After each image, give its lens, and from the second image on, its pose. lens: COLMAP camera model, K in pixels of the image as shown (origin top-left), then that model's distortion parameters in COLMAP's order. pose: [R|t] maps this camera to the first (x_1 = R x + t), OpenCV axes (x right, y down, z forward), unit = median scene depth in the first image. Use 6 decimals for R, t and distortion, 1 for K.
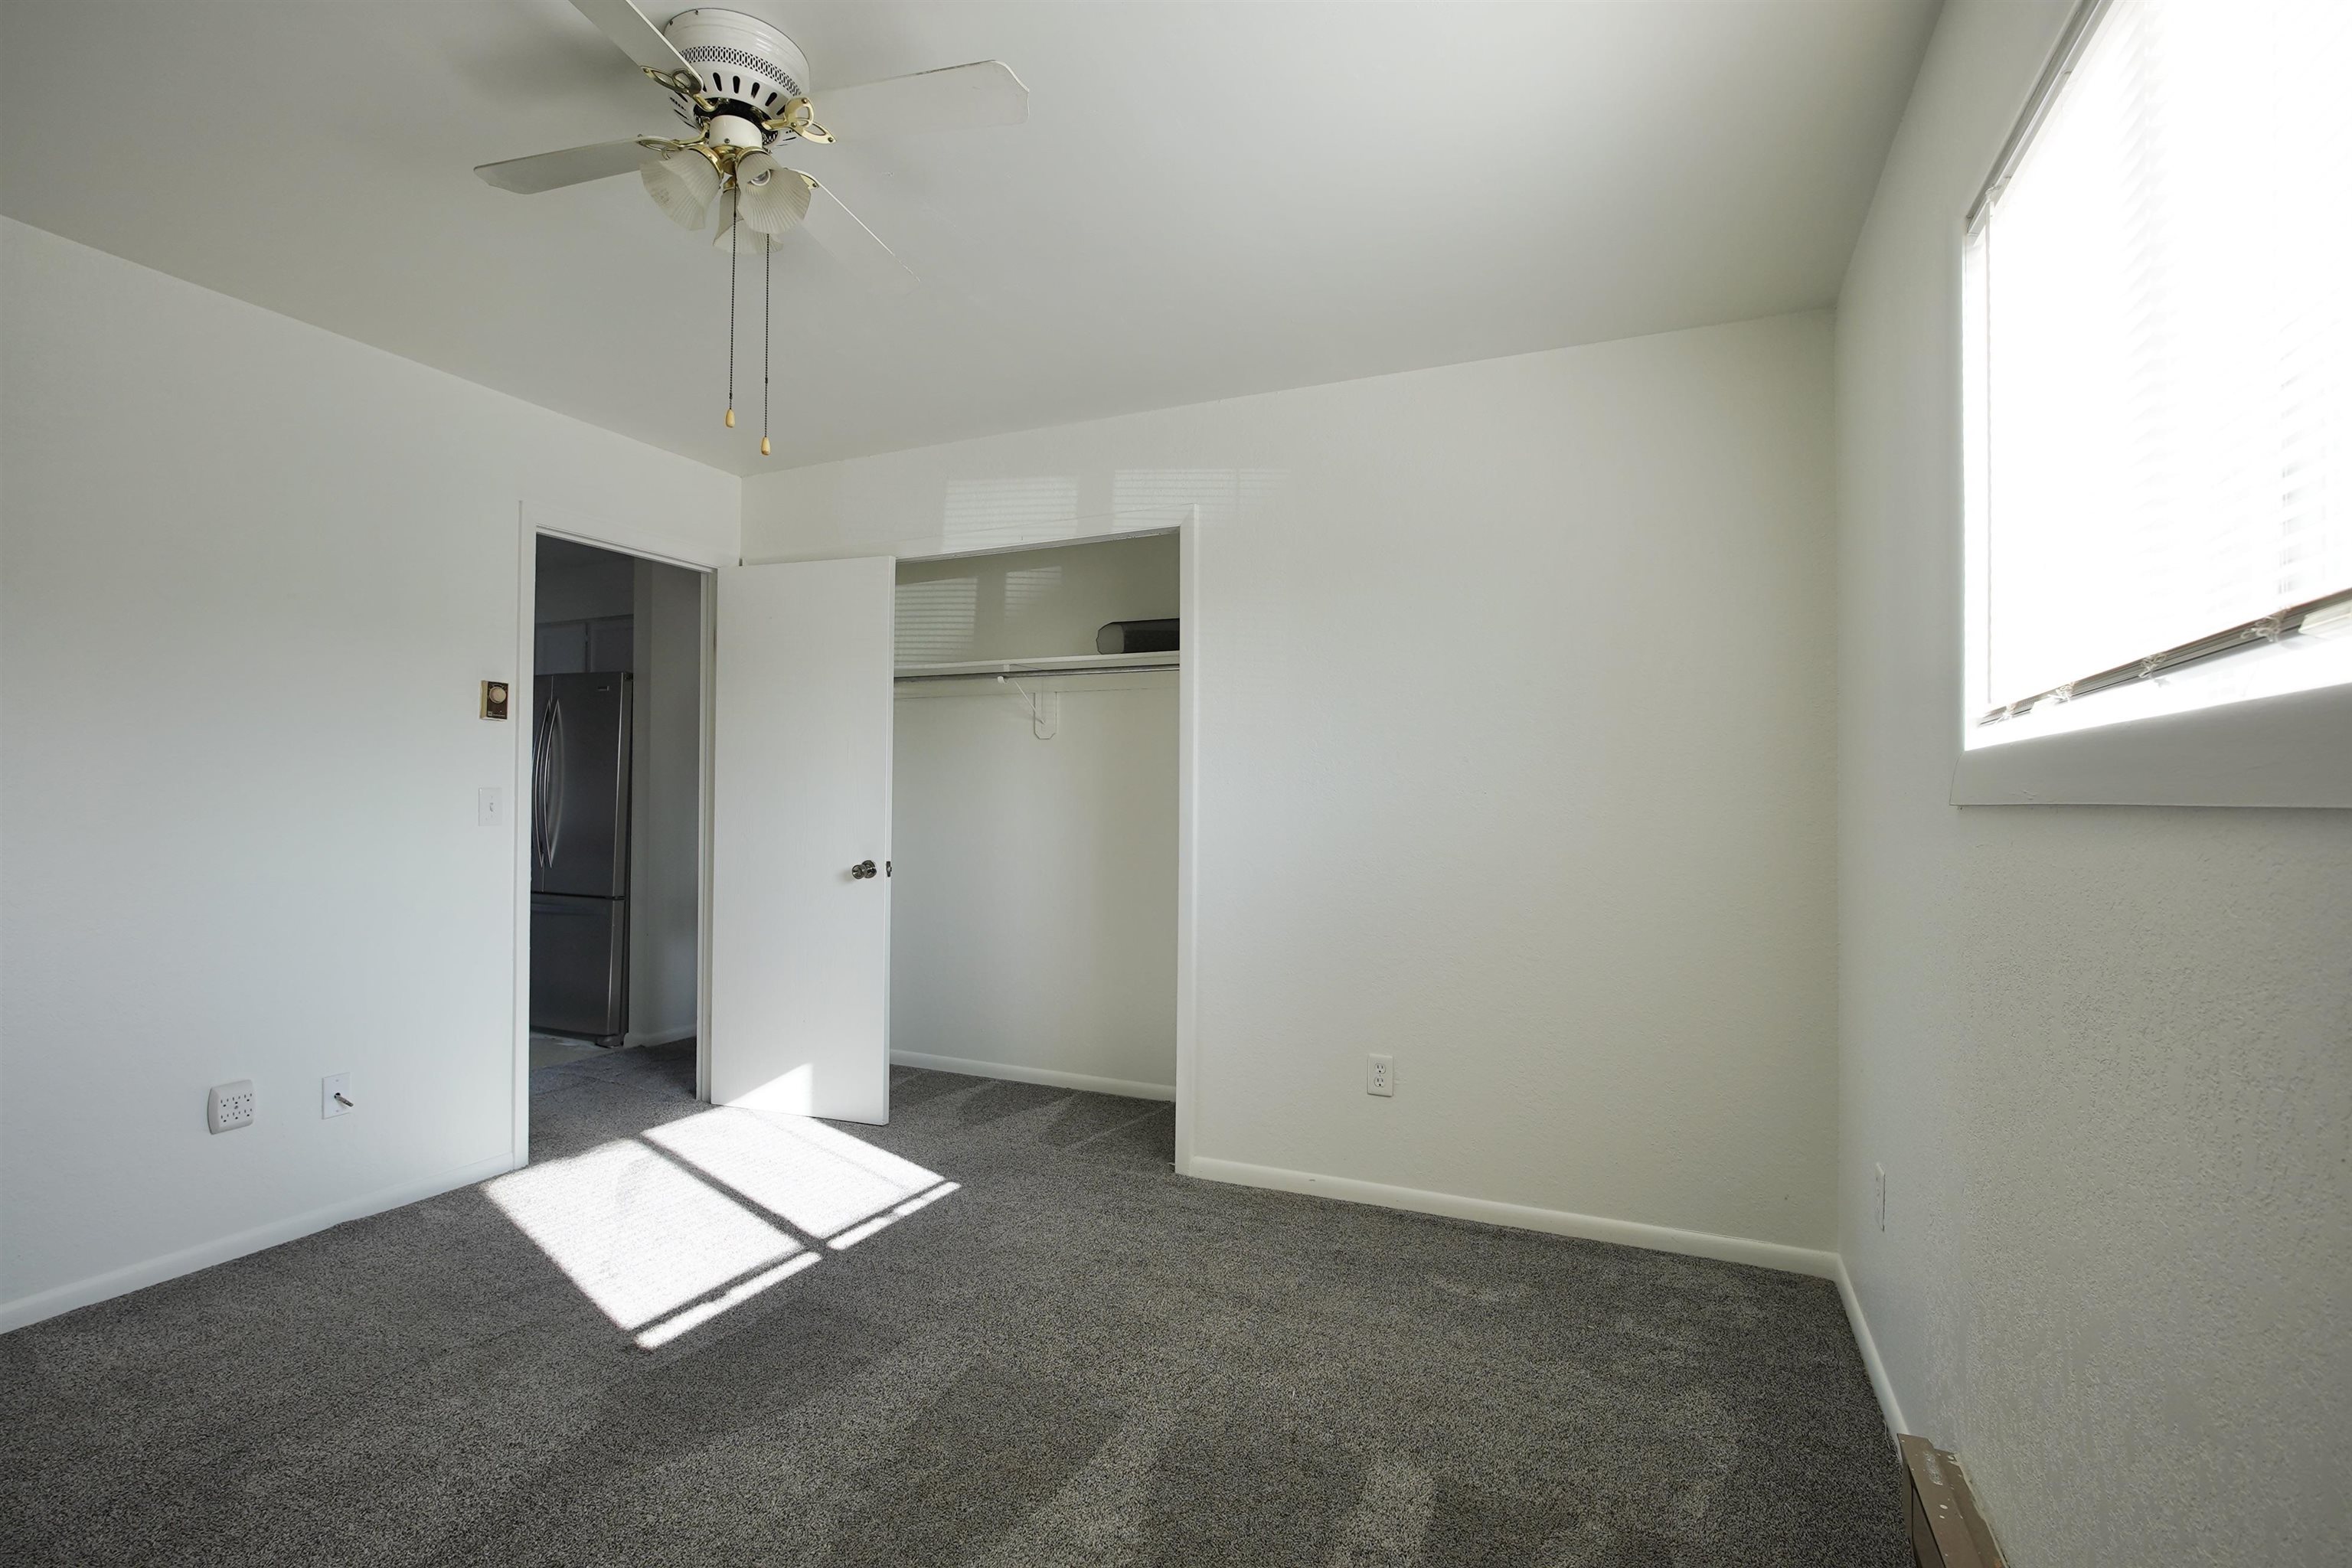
lens RADIAL K [[1076.8, 0, 1163.3], [0, 1076.8, 784.8], [0, 0, 1]] dist [-0.009785, 0.005859]
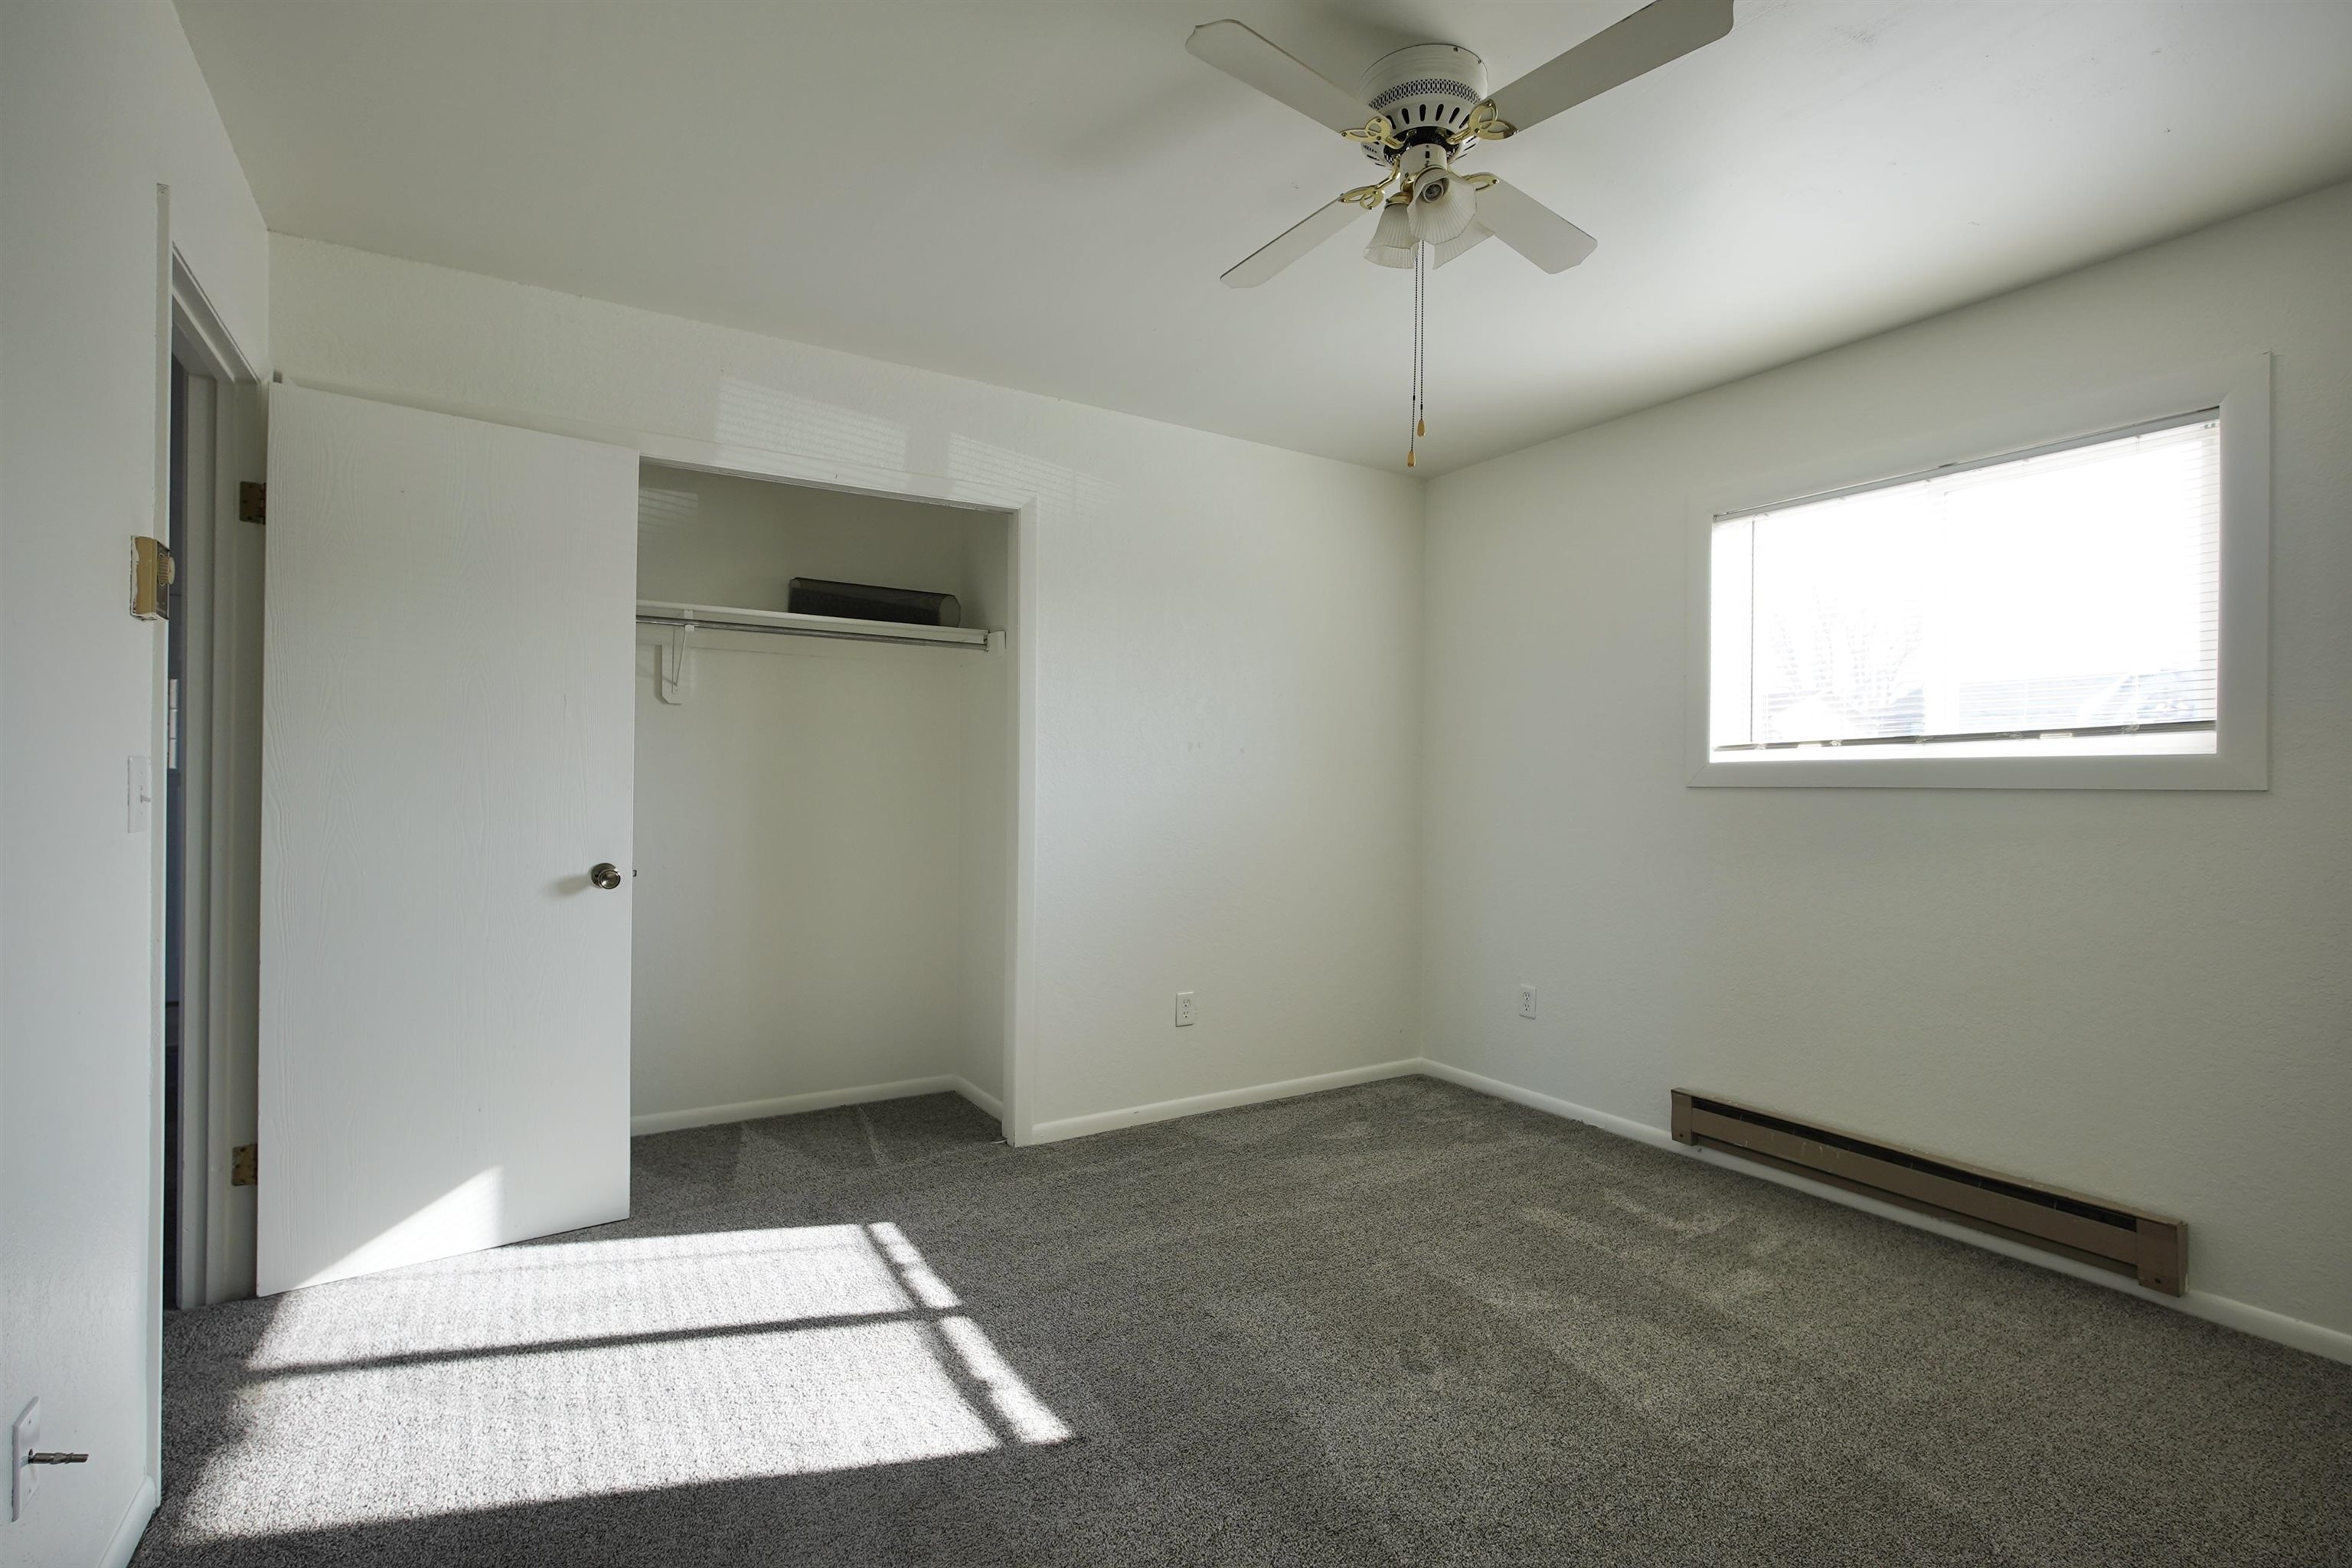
lens RADIAL K [[1076.8, 0, 1174.9], [0, 1076.8, 779.8], [0, 0, 1]] dist [-0.009785, 0.005859]
pose [[0.550844, 0.003116, 0.834603, -0.732818], [-0.017322, 0.999820, 0.007700, 0.002384], [-0.834429, -0.018698, 0.550799, 0.309107]]
